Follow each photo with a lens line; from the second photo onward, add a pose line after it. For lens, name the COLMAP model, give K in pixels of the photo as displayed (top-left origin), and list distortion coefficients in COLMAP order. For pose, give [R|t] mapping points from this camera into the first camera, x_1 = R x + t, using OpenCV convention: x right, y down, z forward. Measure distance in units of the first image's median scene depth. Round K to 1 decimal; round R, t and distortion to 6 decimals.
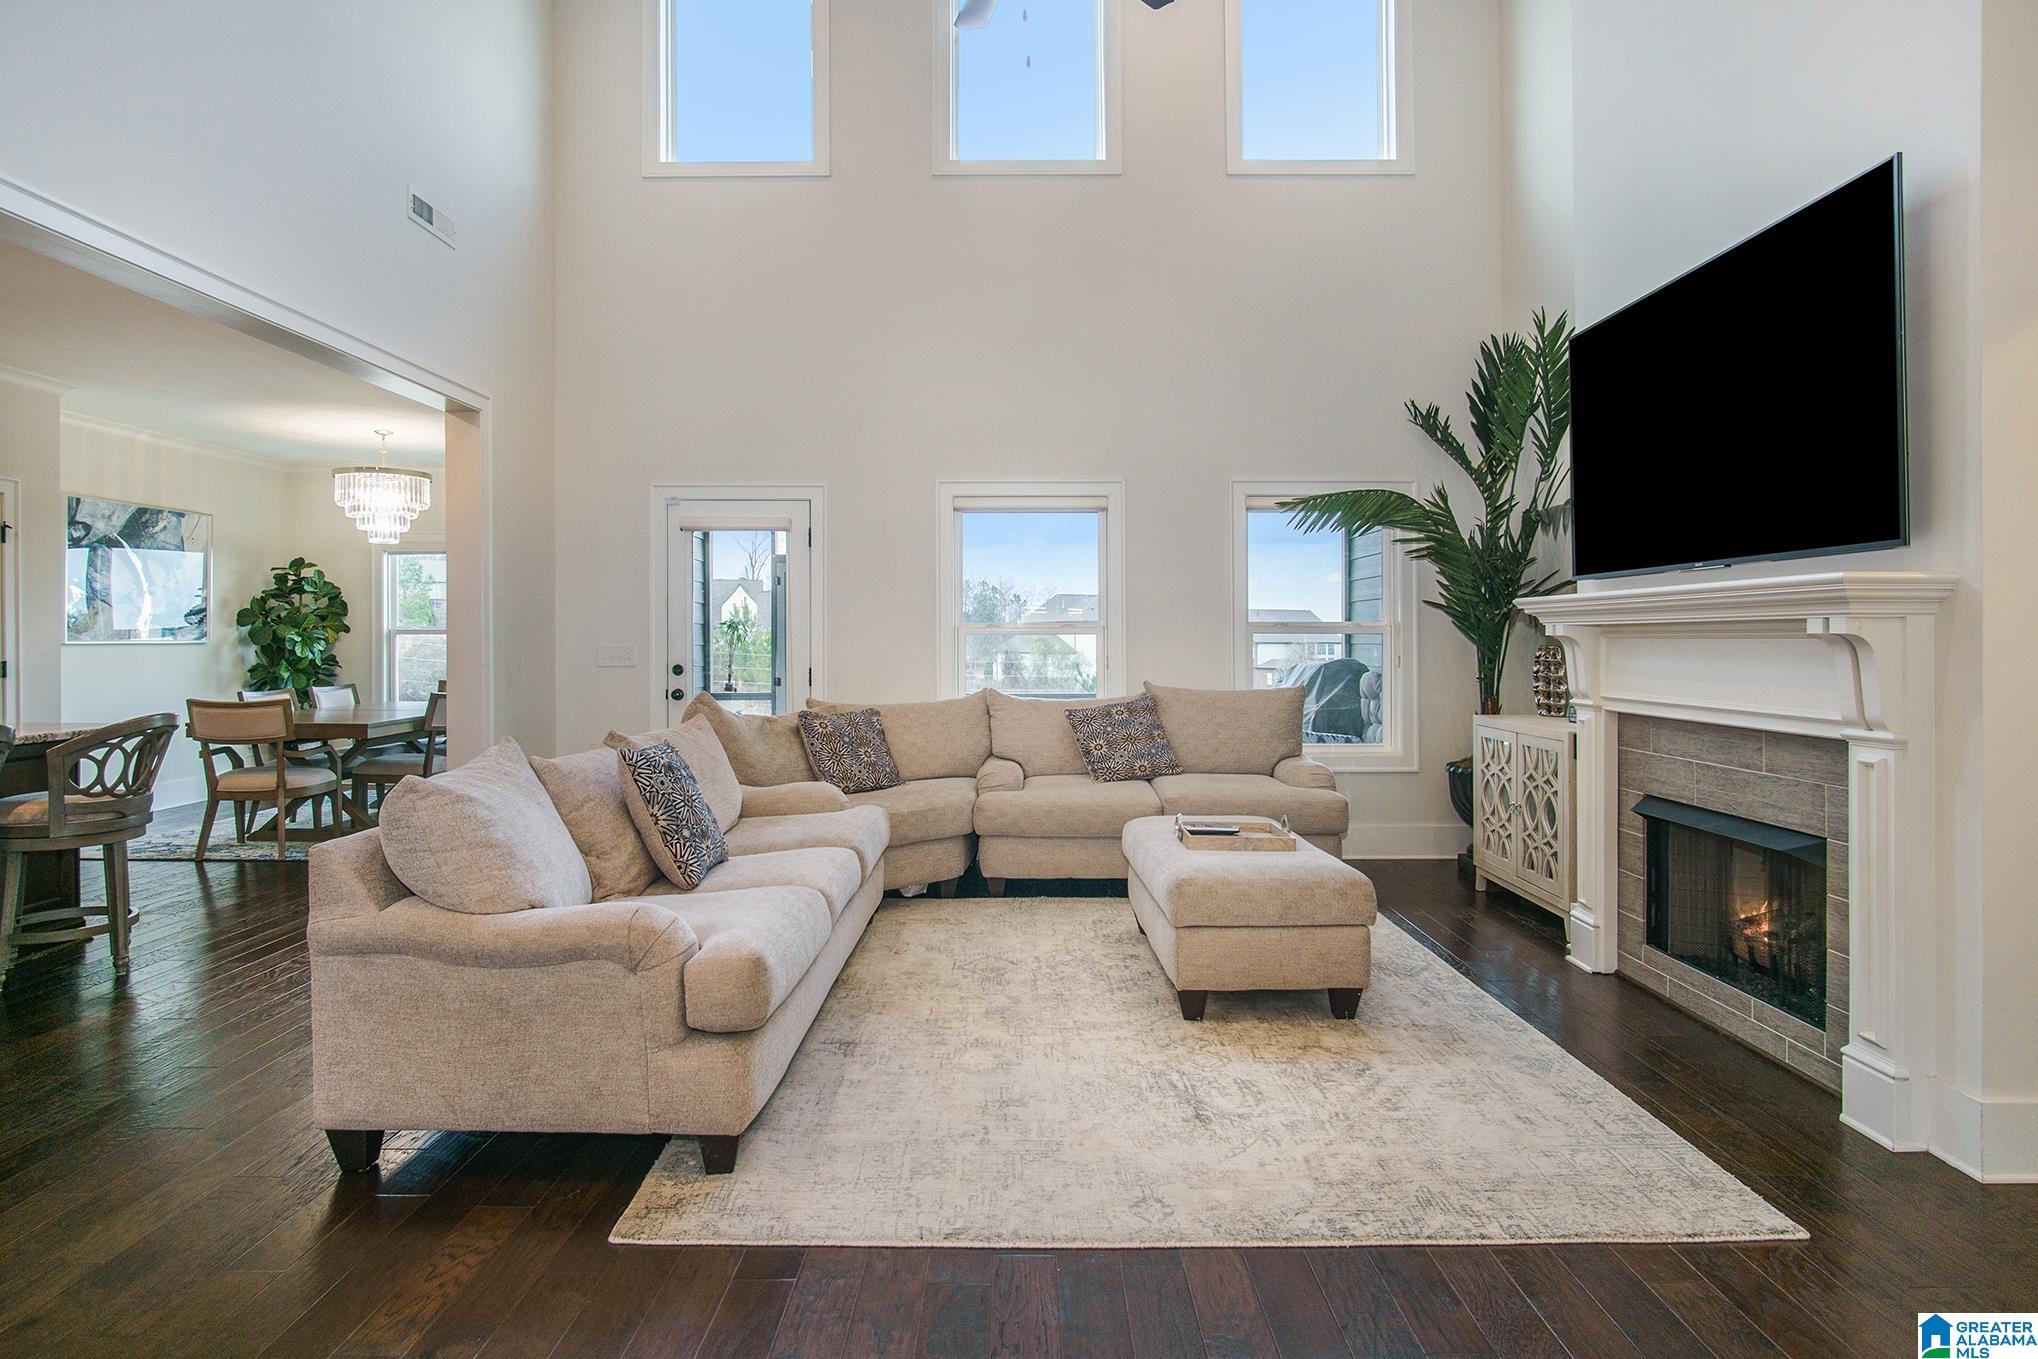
lens RADIAL K [[1101.1, 0, 999.3], [0, 1101.1, 635.1], [0, 0, 1]] dist [-0.014508, 0.000125]
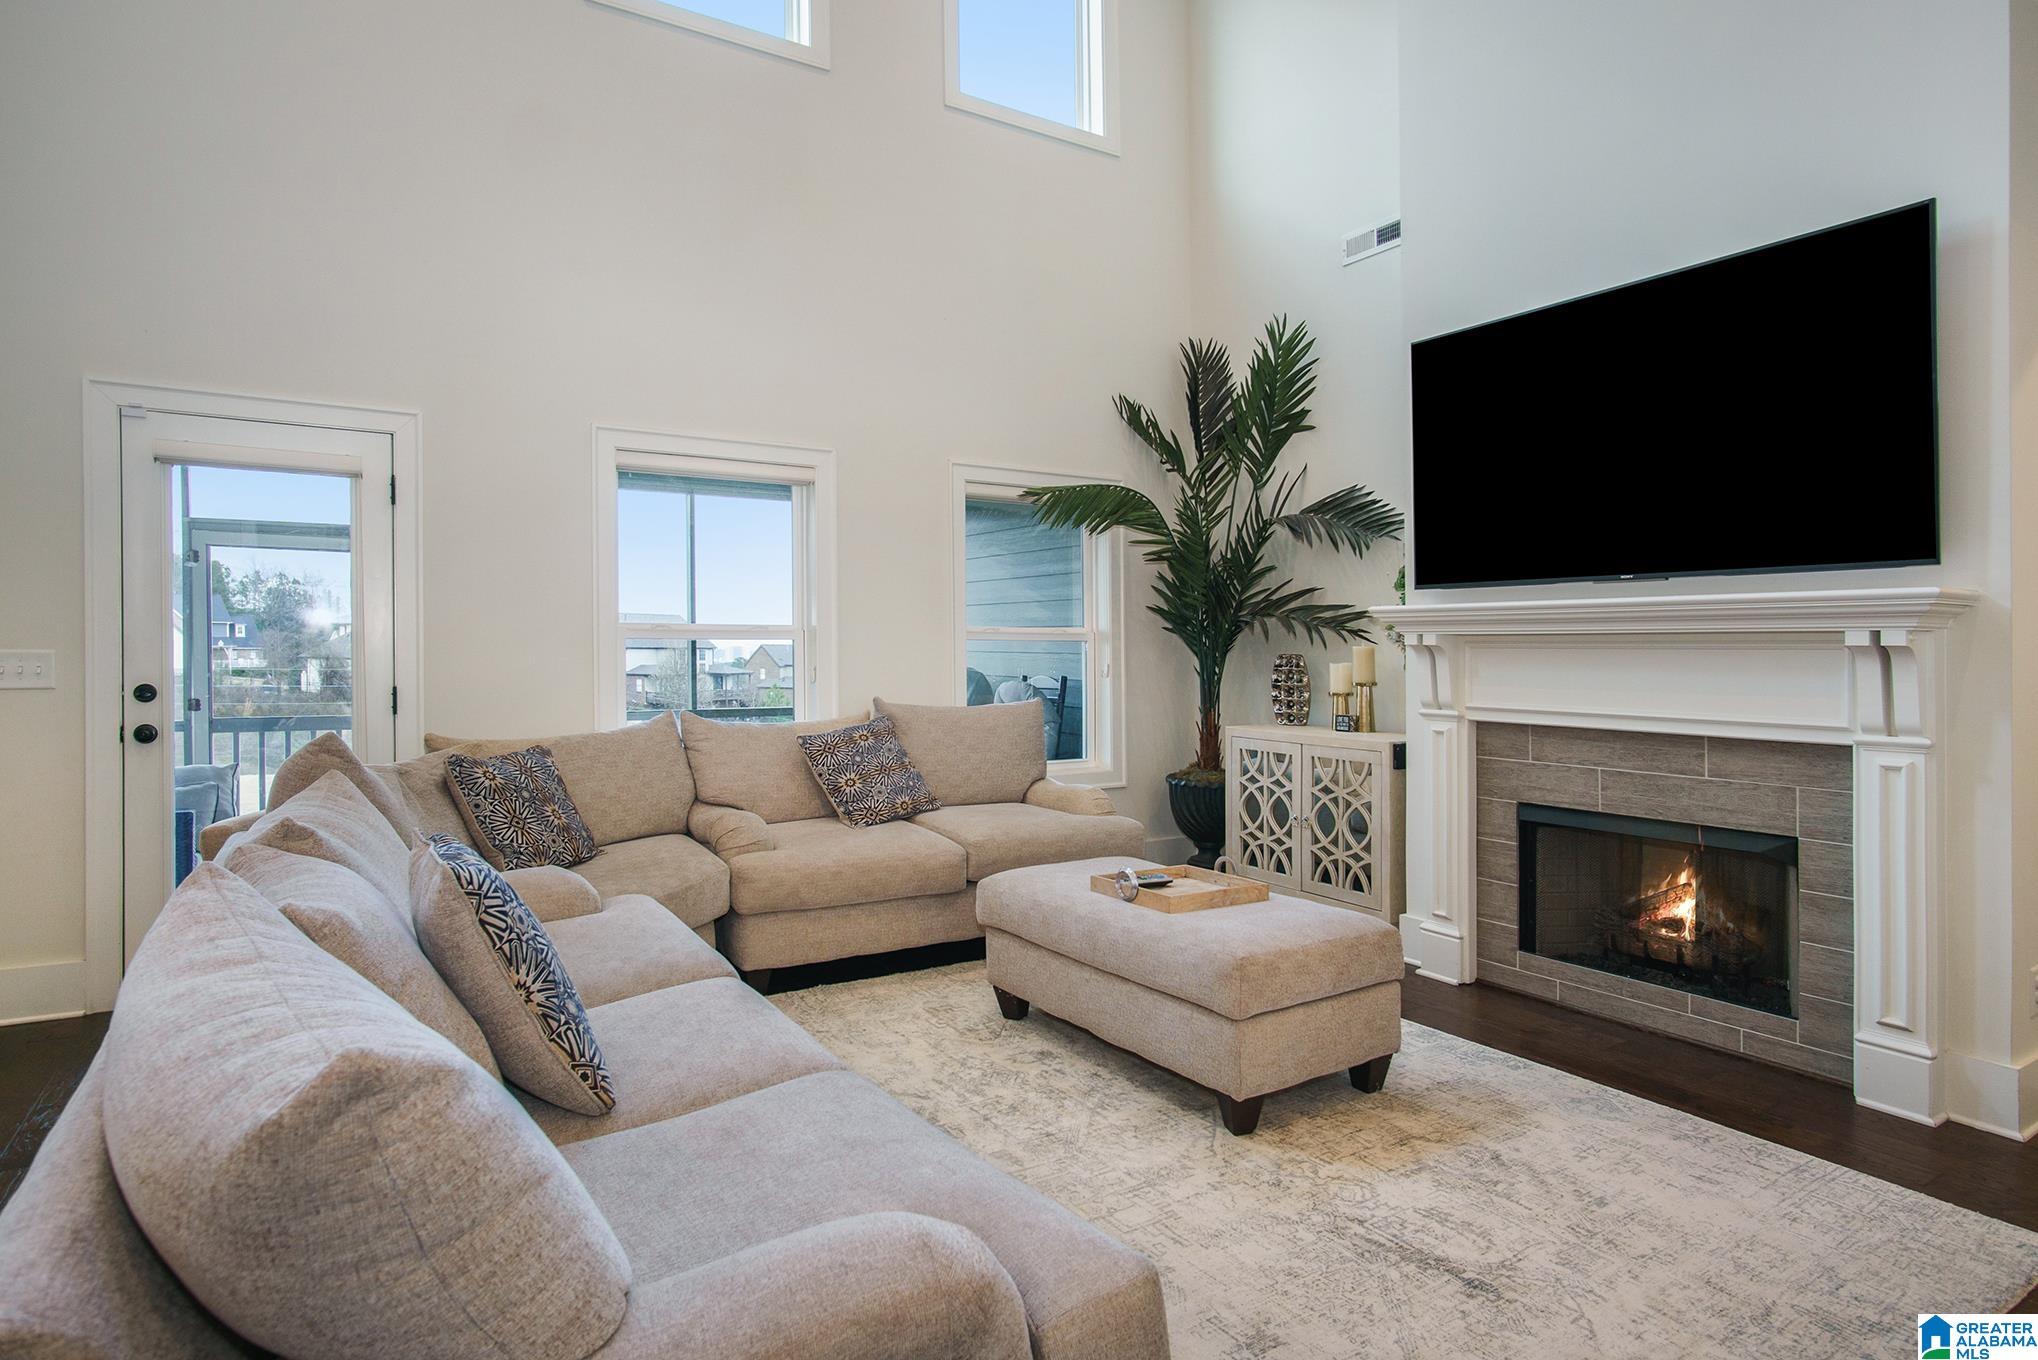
lens RADIAL K [[1113.7, 0, 1014.2], [0, 1113.7, 655.6], [0, 0, 1]] dist [-0.022242, 0.000159]
pose [[0.842958, 0.000094, 0.537980, -0.314051], [-0.006971, 0.999918, 0.010748, 0.001779], [-0.537935, -0.012811, 0.842889, 0.346890]]
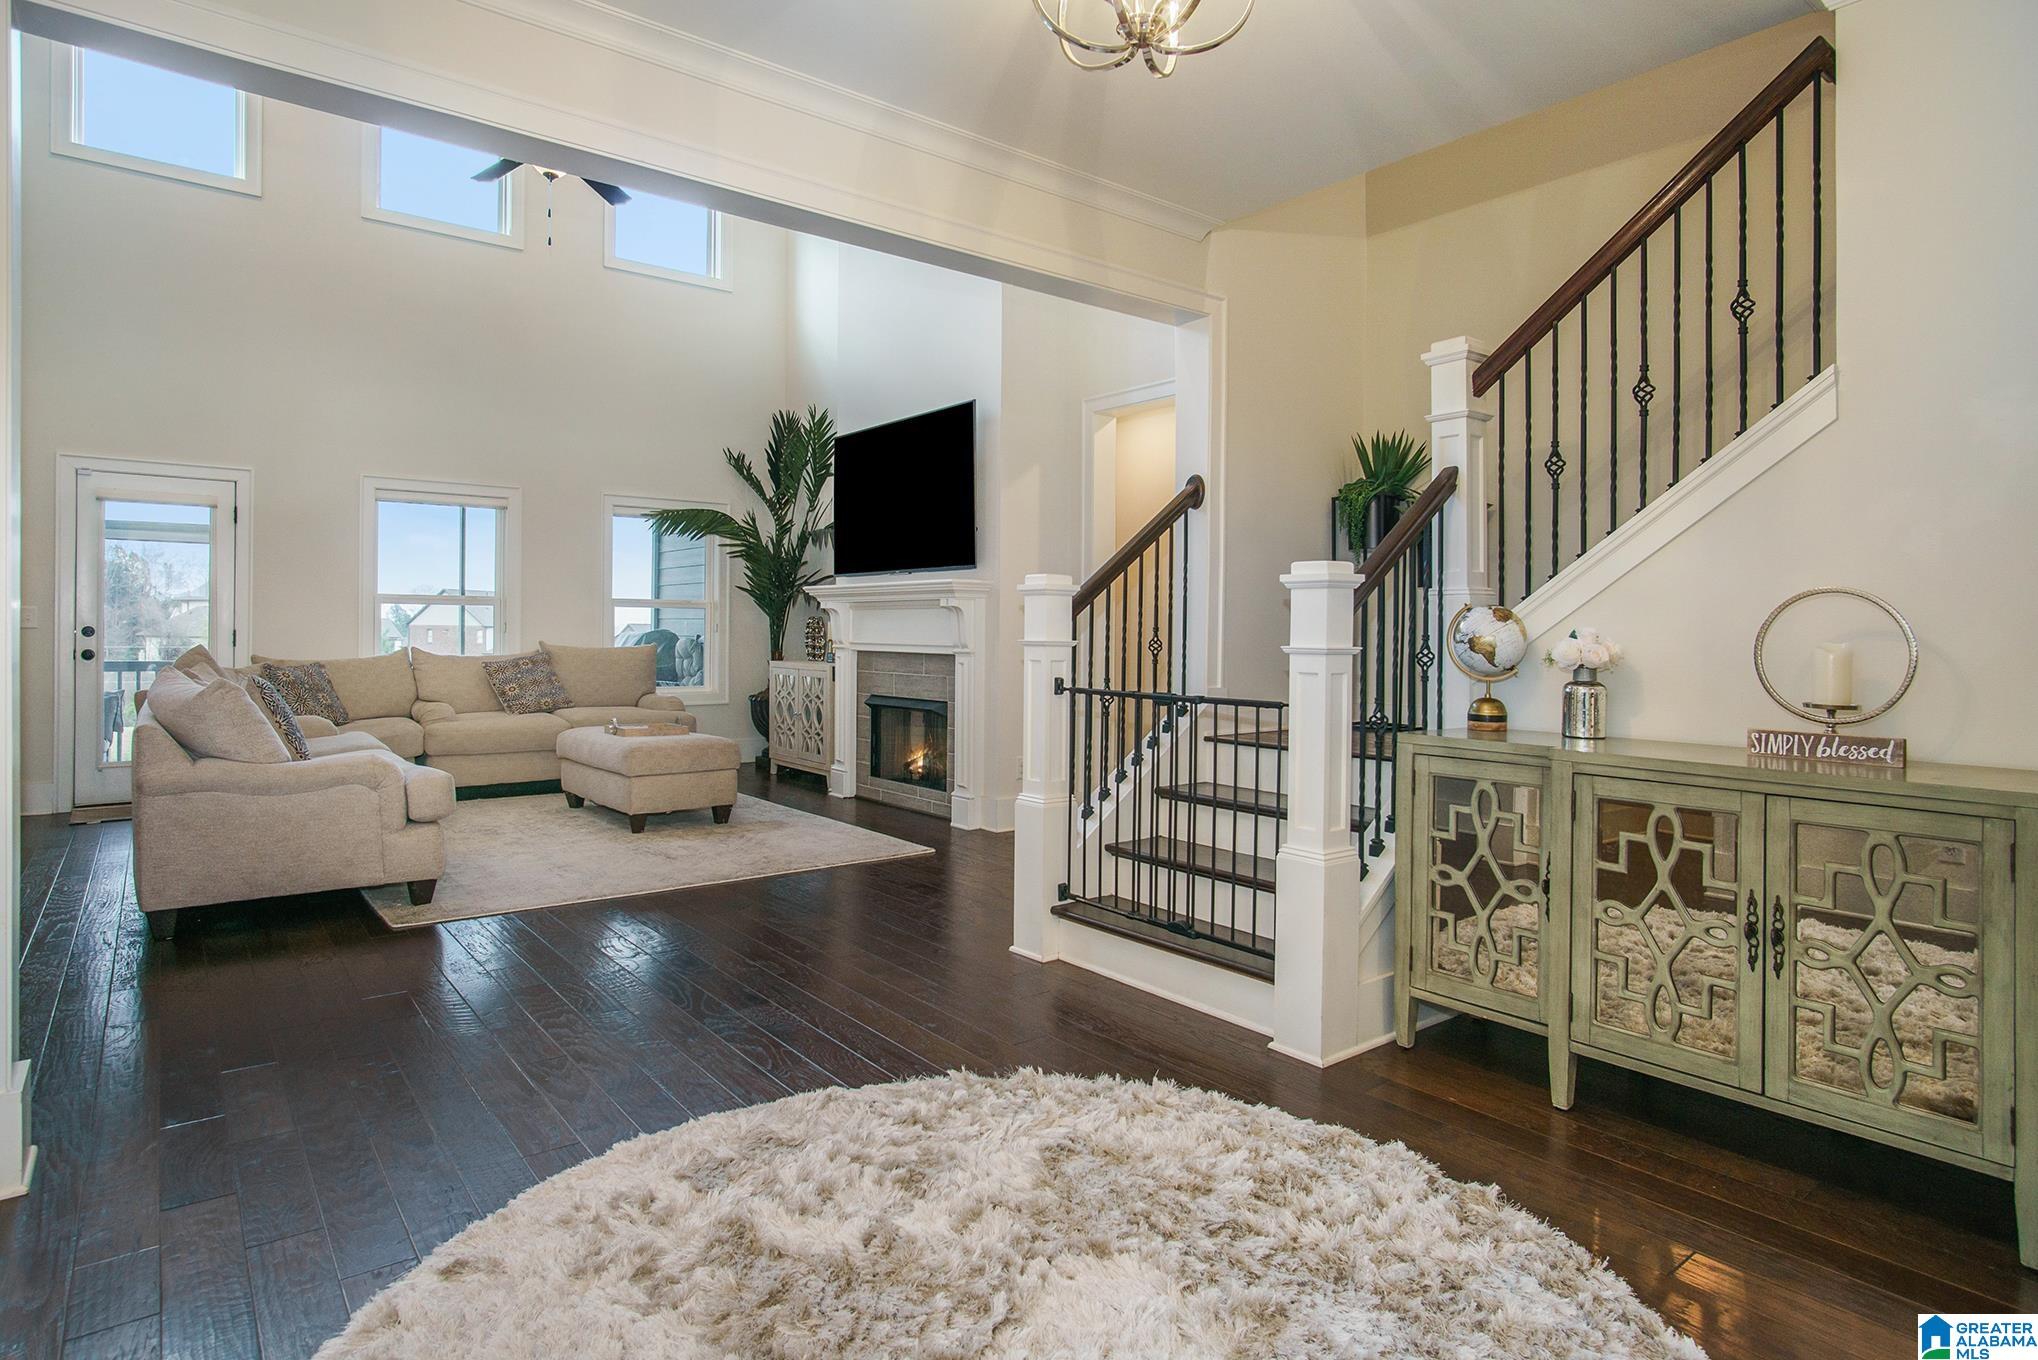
lens RADIAL K [[1109.0, 0, 1012.2], [0, 1109.0, 607.8], [0, 0, 1]] dist [-0.082048, 0.031310]
pose [[0.777241, 0.016662, 0.628983, -0.355064], [-0.009835, 0.999849, -0.014333, 0.021232], [-0.629127, 0.004954, 0.777287, -0.532059]]
